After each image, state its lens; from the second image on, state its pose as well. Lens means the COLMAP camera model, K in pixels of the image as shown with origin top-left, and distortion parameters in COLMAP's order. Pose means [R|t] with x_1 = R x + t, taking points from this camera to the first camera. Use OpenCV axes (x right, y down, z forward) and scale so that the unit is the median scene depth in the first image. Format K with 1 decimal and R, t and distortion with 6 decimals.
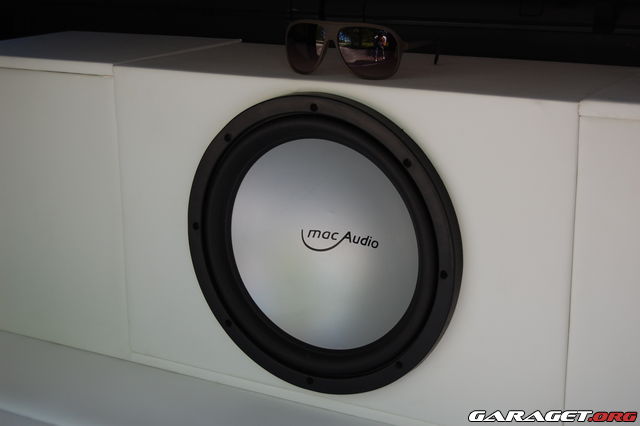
lens RADIAL K [[1111.4, 0, 322.0], [0, 1111.4, 212.0], [0, 0, 1]] dist [-0.085793, 0.000000]
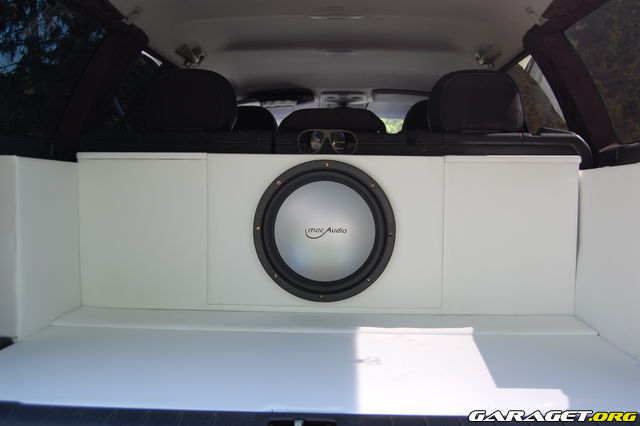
lens RADIAL K [[719.5, 0, 319.9], [0, 719.5, 212.9], [0, 0, 1]] dist [-0.056152, 0.000000]
pose [[0.878772, -0.004844, 0.477217, -0.687441], [0.105738, 0.977072, -0.184794, 0.256779], [-0.465380, 0.212852, 0.859137, -0.209269]]
